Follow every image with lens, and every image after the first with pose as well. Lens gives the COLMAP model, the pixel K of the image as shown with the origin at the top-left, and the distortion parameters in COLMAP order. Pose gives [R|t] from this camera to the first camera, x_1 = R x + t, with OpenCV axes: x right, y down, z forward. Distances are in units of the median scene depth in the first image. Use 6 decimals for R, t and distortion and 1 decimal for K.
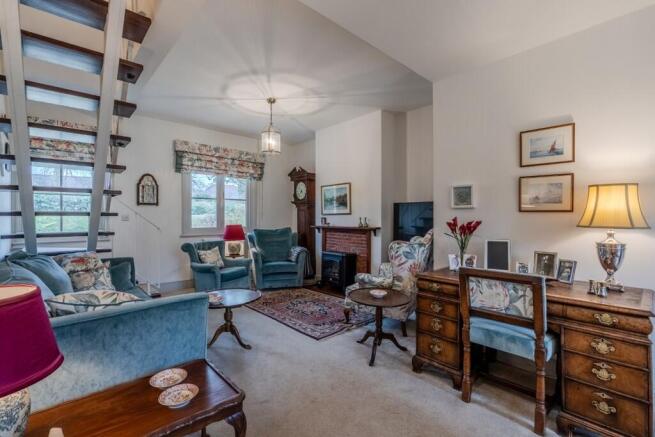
lens RADIAL K [[305.5, 0, 327.5], [0, 305.5, 218.5], [0, 0, 1]] dist [-0.000217, 0.000092]
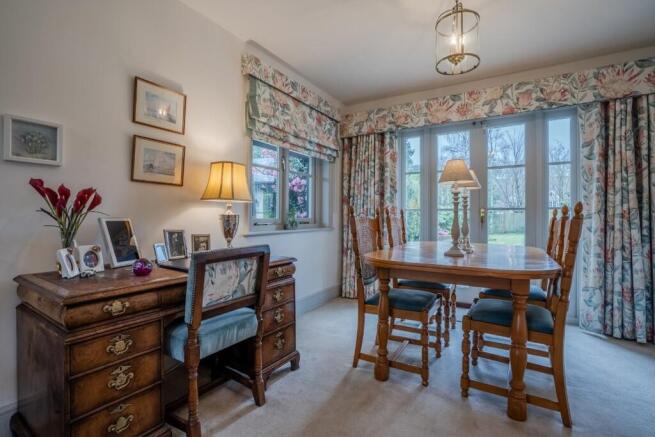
lens RADIAL K [[313.2, 0, 312.3], [0, 313.2, 217.2], [0, 0, 1]] dist [-0.037066, 0.013254]
pose [[-0.252542, -0.002449, 0.967583, -0.199567], [0.003430, 0.999988, 0.003427, 0.059333], [-0.967580, 0.004184, -0.252531, 0.684112]]
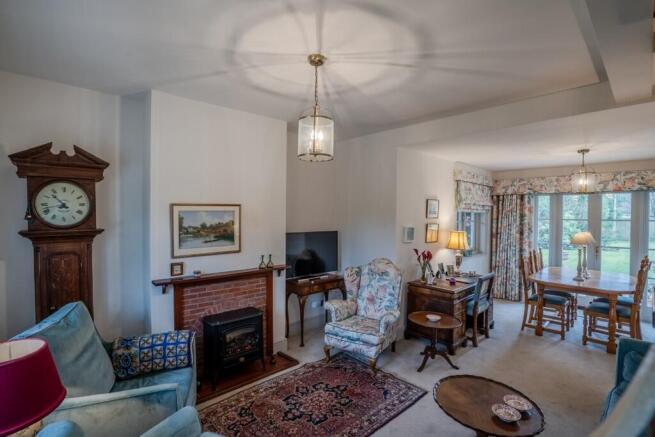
lens RADIAL K [[313.2, 0, 312.3], [0, 313.2, 217.2], [0, 0, 1]] dist [-0.037066, 0.013254]
pose [[-0.002552, -0.016852, 0.999855, -1.084744], [-0.003382, 0.999852, 0.016843, -0.181538], [-0.999991, -0.003339, -0.002608, 1.501456]]
